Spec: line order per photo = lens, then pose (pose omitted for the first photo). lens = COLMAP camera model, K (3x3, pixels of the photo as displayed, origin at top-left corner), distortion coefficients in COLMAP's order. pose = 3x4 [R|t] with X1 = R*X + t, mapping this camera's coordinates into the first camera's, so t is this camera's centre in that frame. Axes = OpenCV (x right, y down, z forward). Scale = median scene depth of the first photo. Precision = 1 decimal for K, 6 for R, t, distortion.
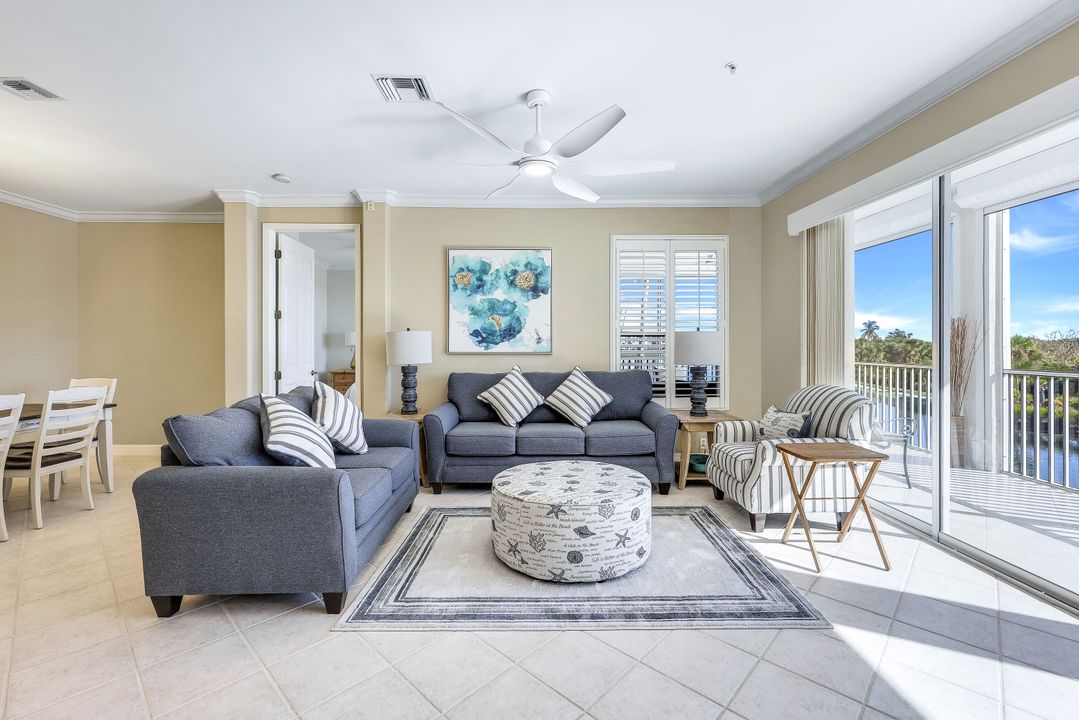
lens RADIAL K [[468.6, 0, 537.0], [0, 468.6, 343.3], [0, 0, 1]] dist [-0.000905, -0.000766]
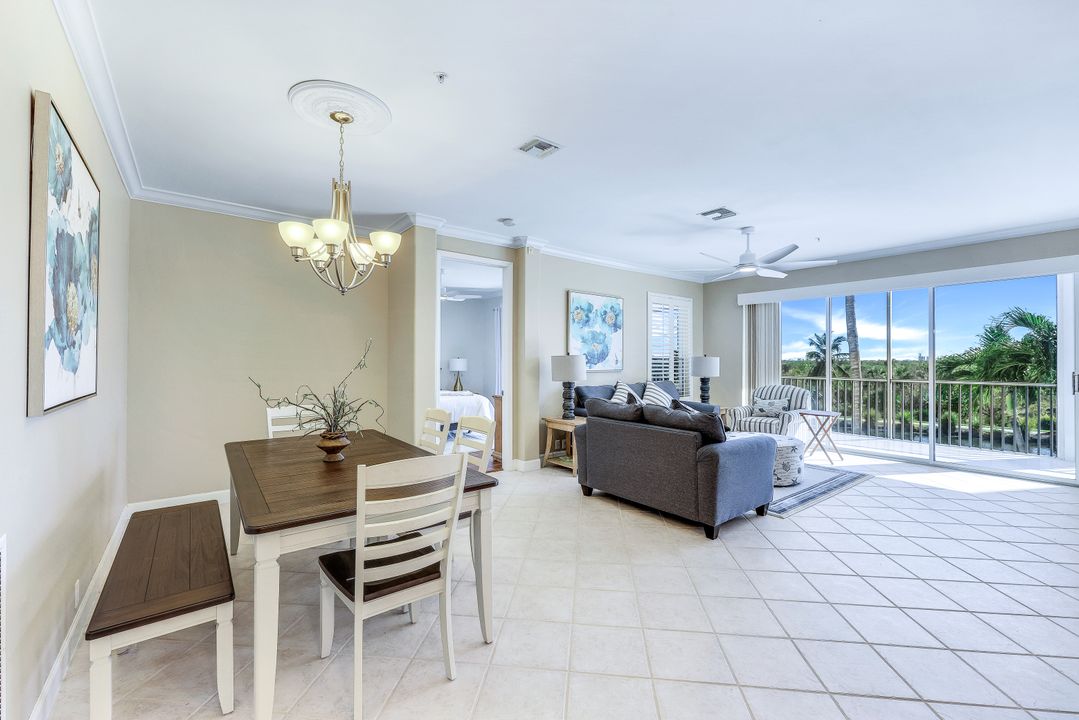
lens RADIAL K [[442.5, 0, 538.8], [0, 442.5, 357.4], [0, 0, 1]] dist [-0.002784, 0.000110]
pose [[0.800241, 0.006813, 0.599639, -1.017211], [-0.003125, 0.999969, -0.007190, -0.008957], [-0.599670, 0.003880, 0.800238, 0.072358]]
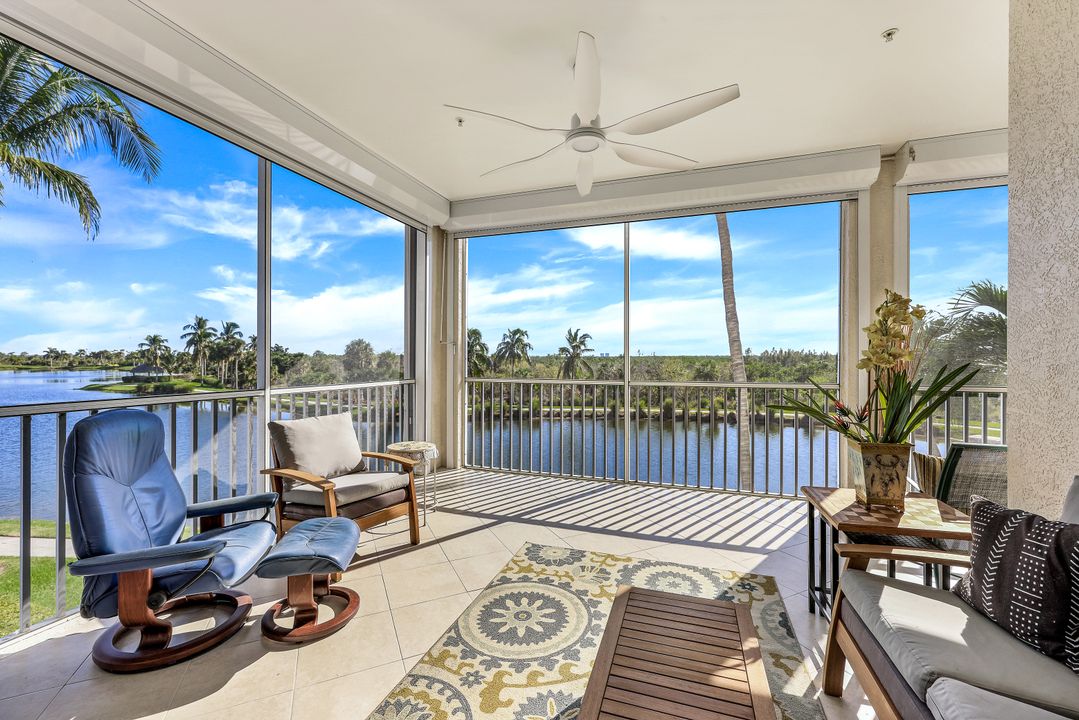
lens RADIAL K [[435.1, 0, 539.5], [0, 435.1, 360.0], [0, 0, 1]] dist [-0.000345, -0.000055]
pose [[0.346538, -0.005883, 0.938018, 0.116964], [-0.001310, 0.999976, 0.006755, 0.009081], [-0.938035, -0.003570, 0.346522, 1.352084]]
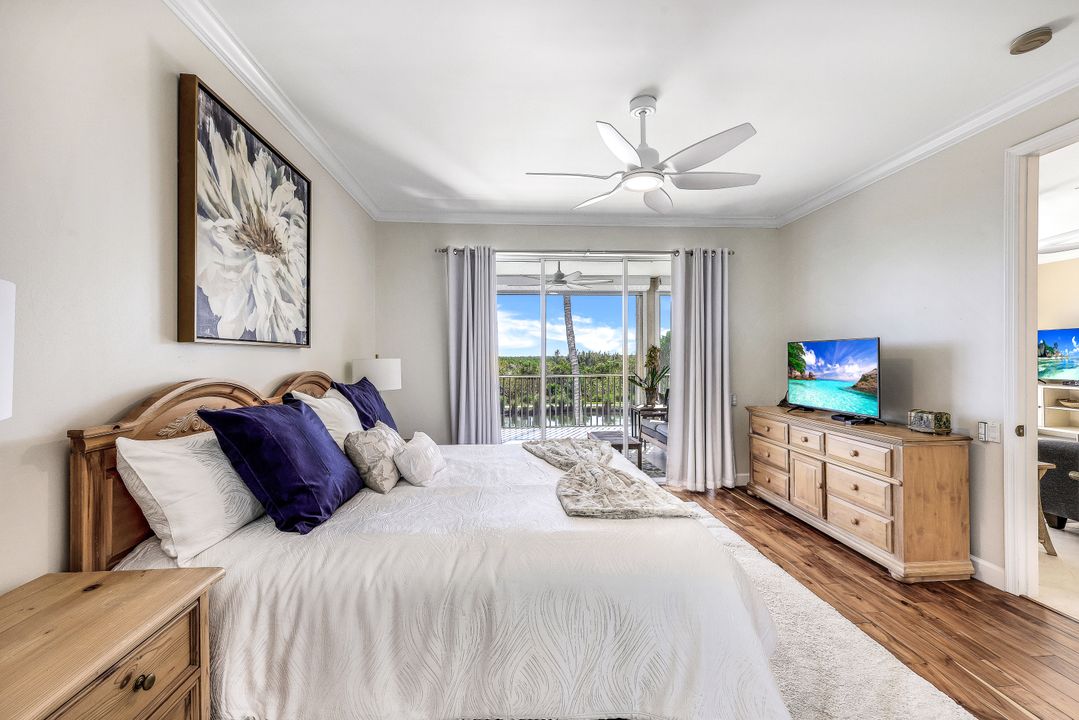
lens RADIAL K [[445.0, 0, 535.7], [0, 445.0, 356.9], [0, 0, 1]] dist [-0.000108, -0.000010]
pose [[-0.048632, 0.002131, 0.998814, -0.893006], [0.004085, 0.999990, -0.001935, -0.015233], [-0.998808, 0.003986, -0.048640, 1.657012]]
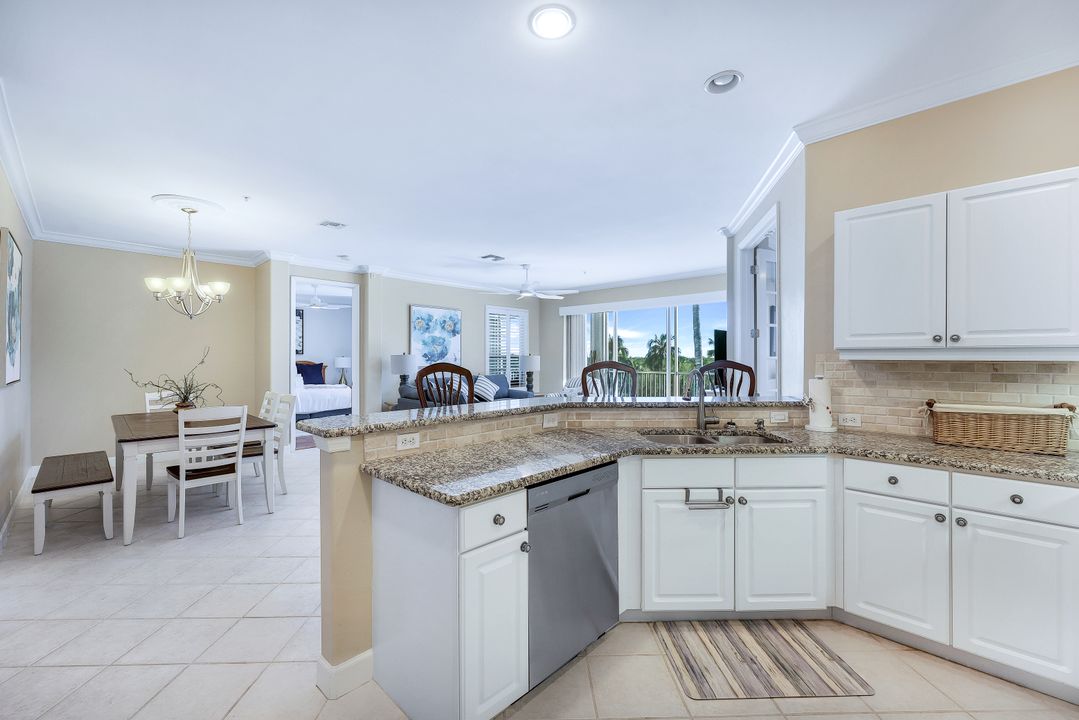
lens RADIAL K [[440.9, 0, 536.8], [0, 440.9, 357.4], [0, 0, 1]] dist [-0.002889, 0.000041]
pose [[0.707062, 0.002456, 0.707147, -1.018049], [-0.000564, 0.999996, -0.002909, -0.009894], [-0.707151, 0.001658, 0.707060, -0.454962]]
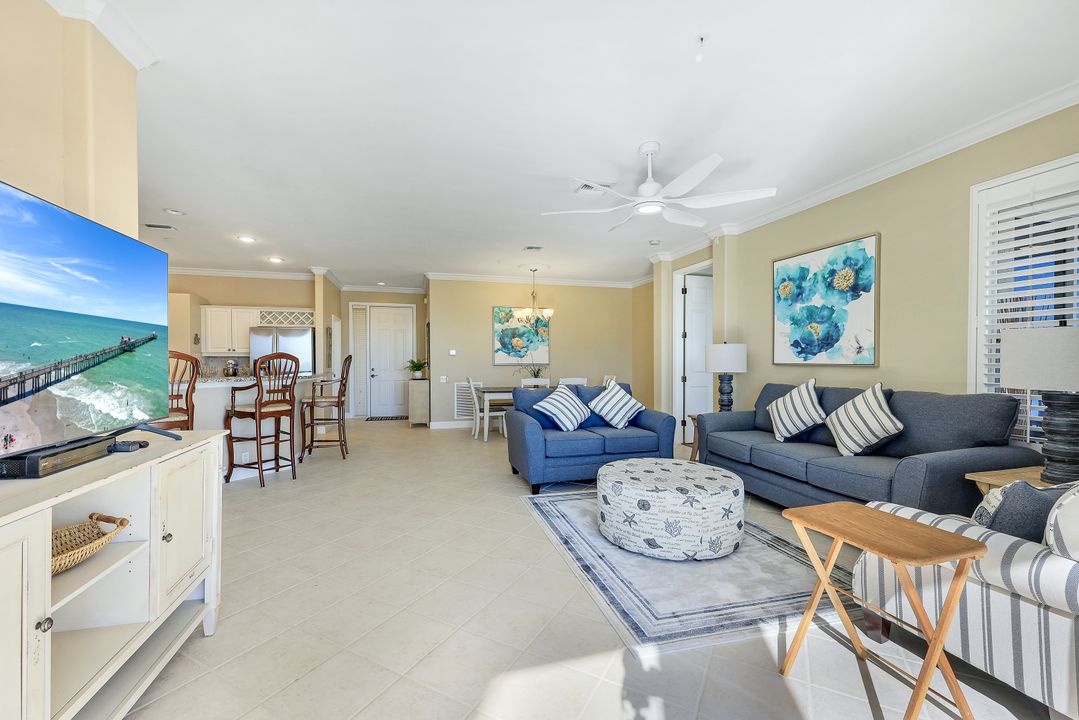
lens RADIAL K [[443.0, 0, 538.0], [0, 443.0, 363.8], [0, 0, 1]] dist [-0.001450, -0.000028]
pose [[0.257004, 0.010265, -0.966356, 0.628118], [0.002307, 0.999934, 0.011235, 0.008551], [0.966408, -0.005117, 0.256964, 0.262650]]
